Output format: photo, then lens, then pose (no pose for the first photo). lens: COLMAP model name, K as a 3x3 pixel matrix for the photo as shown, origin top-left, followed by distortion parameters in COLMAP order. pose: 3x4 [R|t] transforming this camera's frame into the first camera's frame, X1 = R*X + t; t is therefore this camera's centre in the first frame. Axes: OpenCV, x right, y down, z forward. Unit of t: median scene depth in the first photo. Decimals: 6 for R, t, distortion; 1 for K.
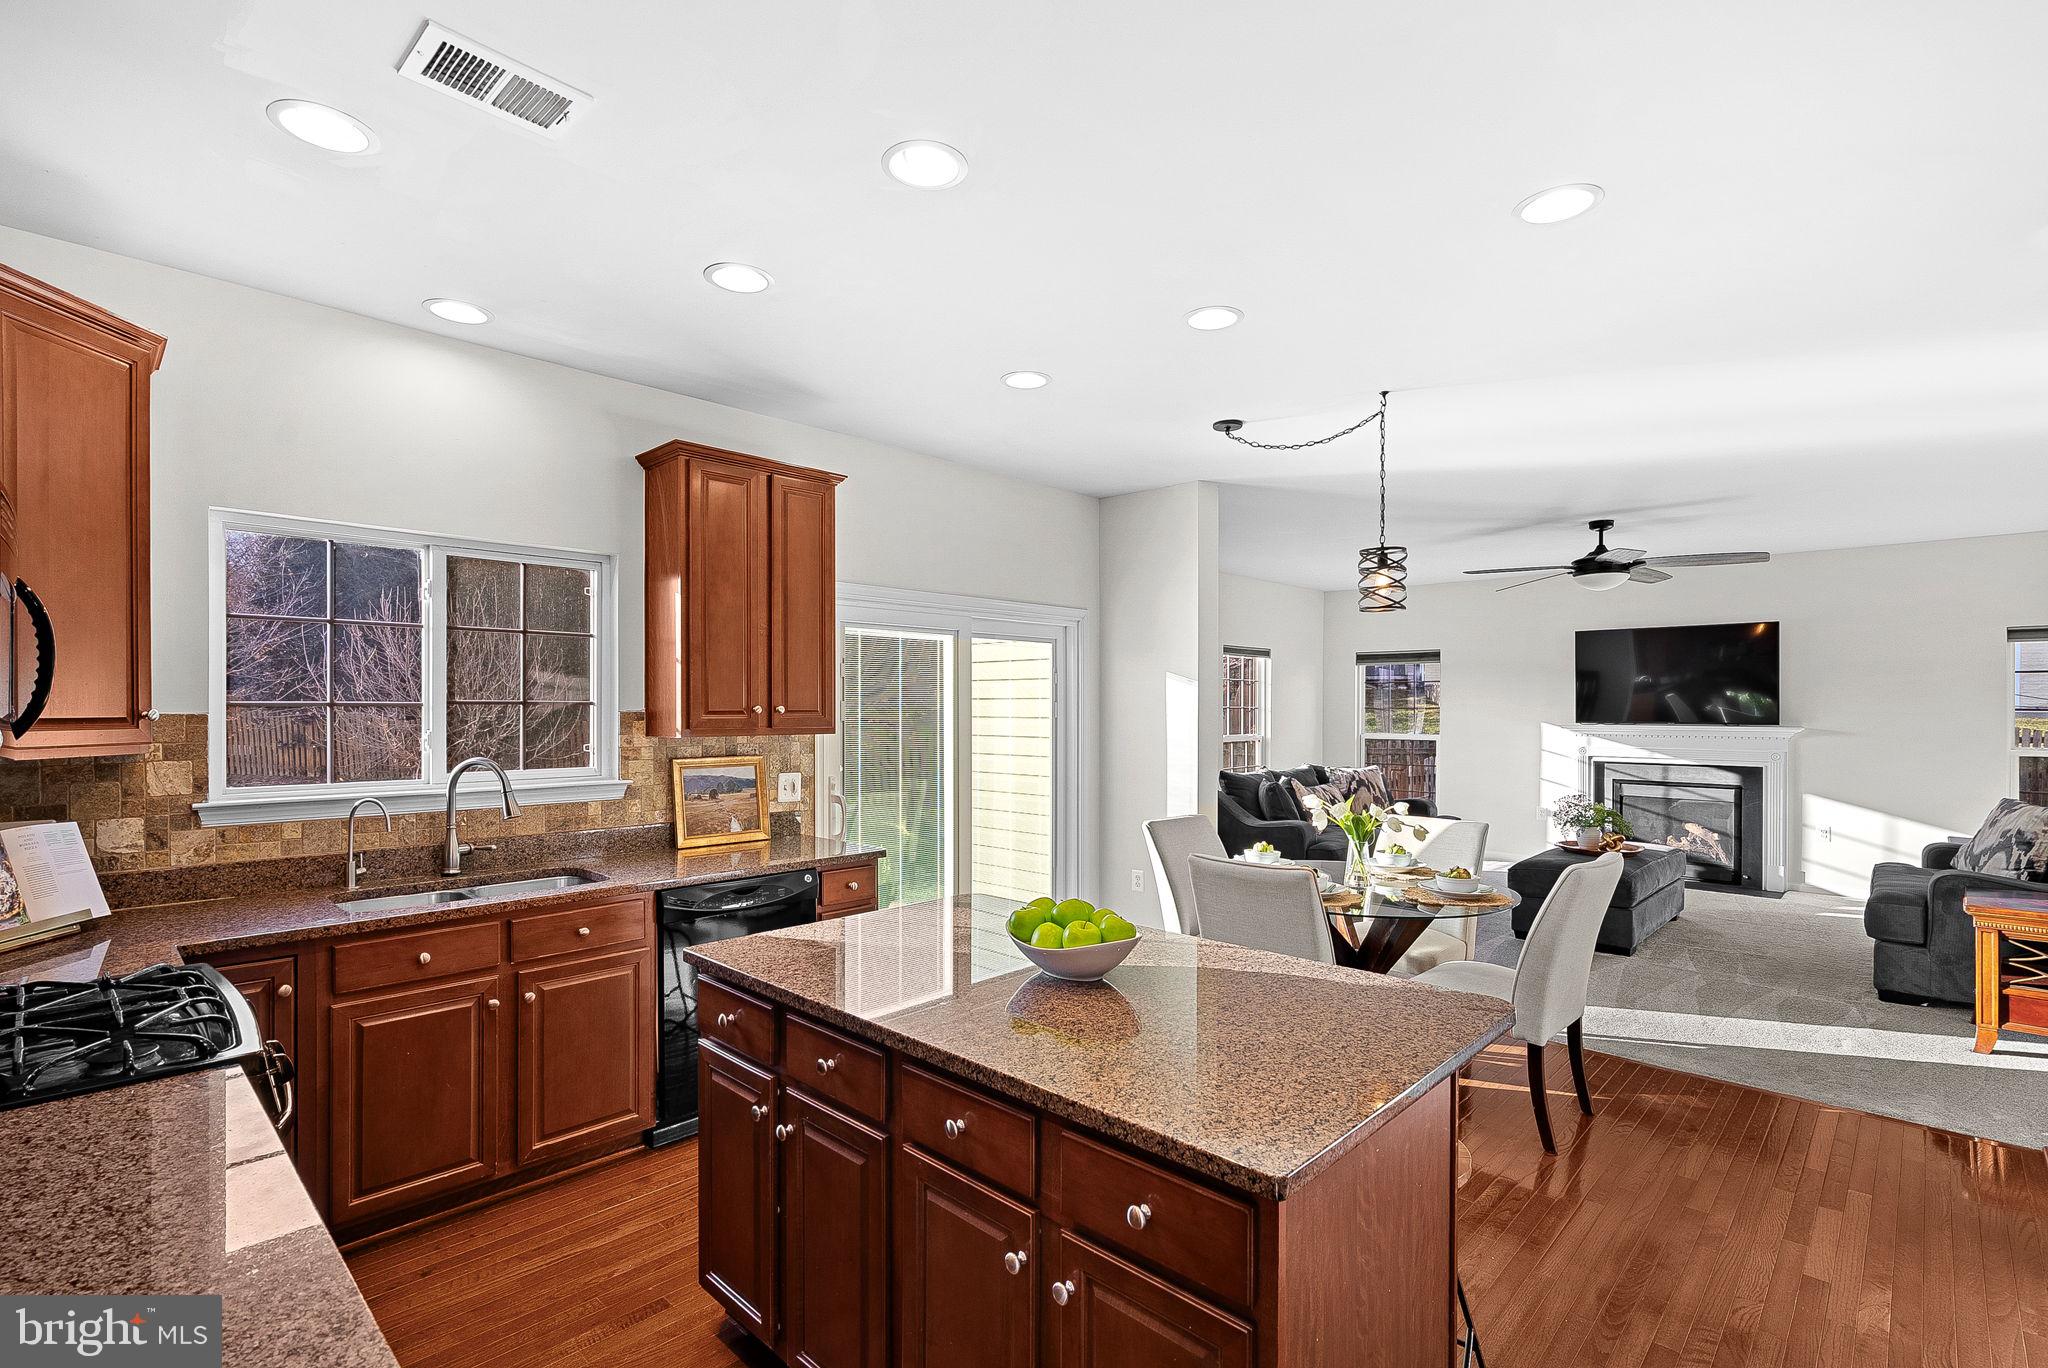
lens RADIAL K [[946.8, 0, 1016.1], [0, 946.8, 715.9], [0, 0, 1]] dist [-0.004867, -0.000189]
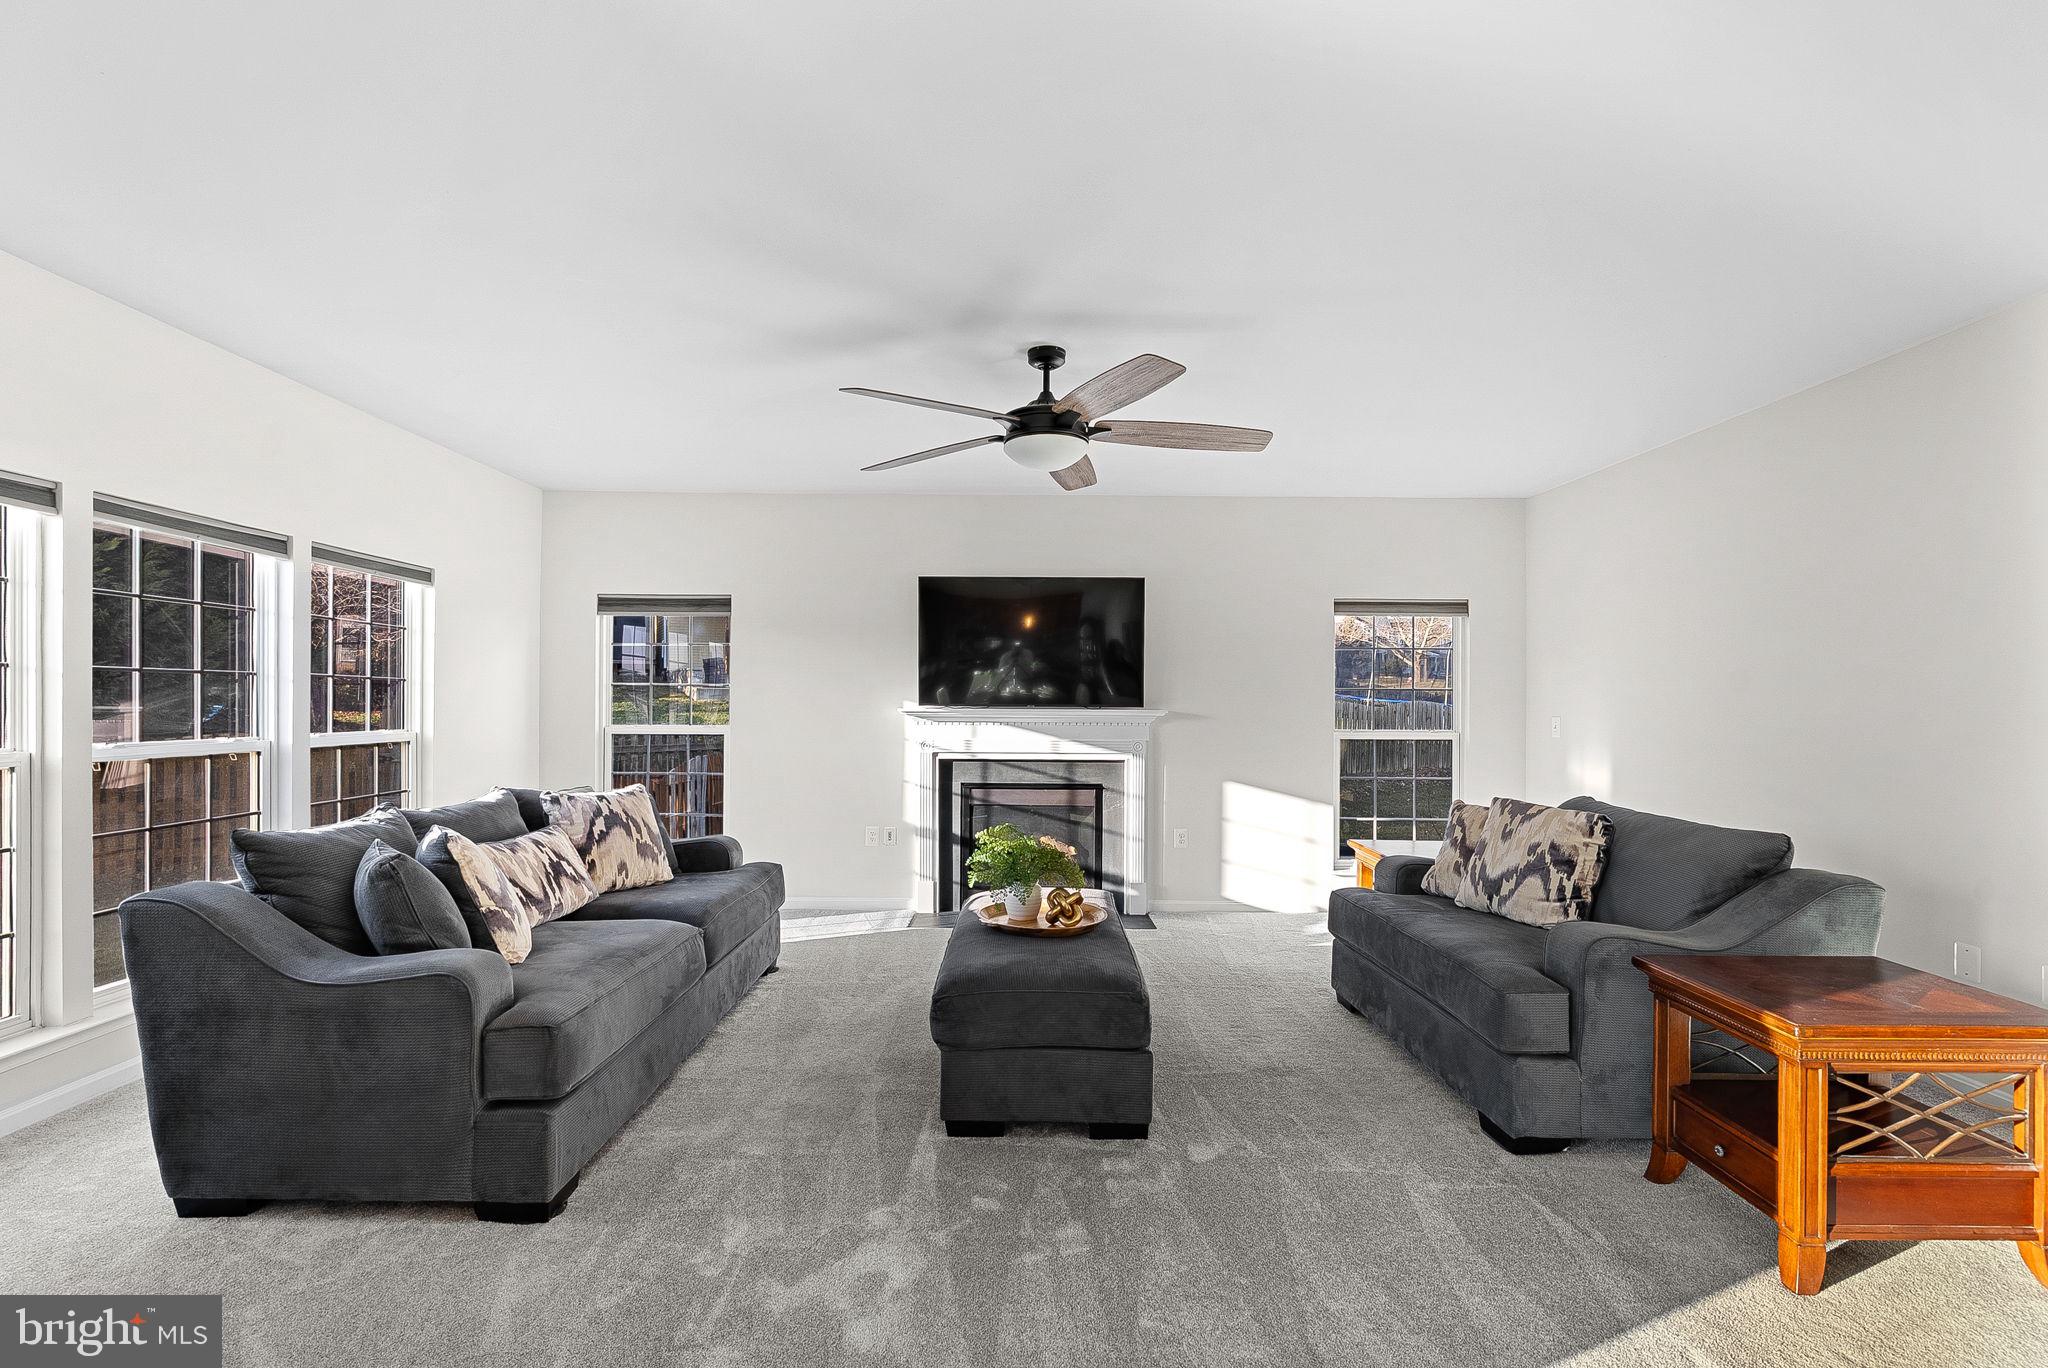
lens RADIAL K [[946.8, 0, 1019.3], [0, 946.8, 704.4], [0, 0, 1]] dist [-0.004867, -0.000189]
pose [[0.716088, -0.001267, 0.698009, 0.178544], [0.003208, 0.999994, -0.001476, 0.009088], [-0.698002, 0.003296, 0.716088, 0.521496]]
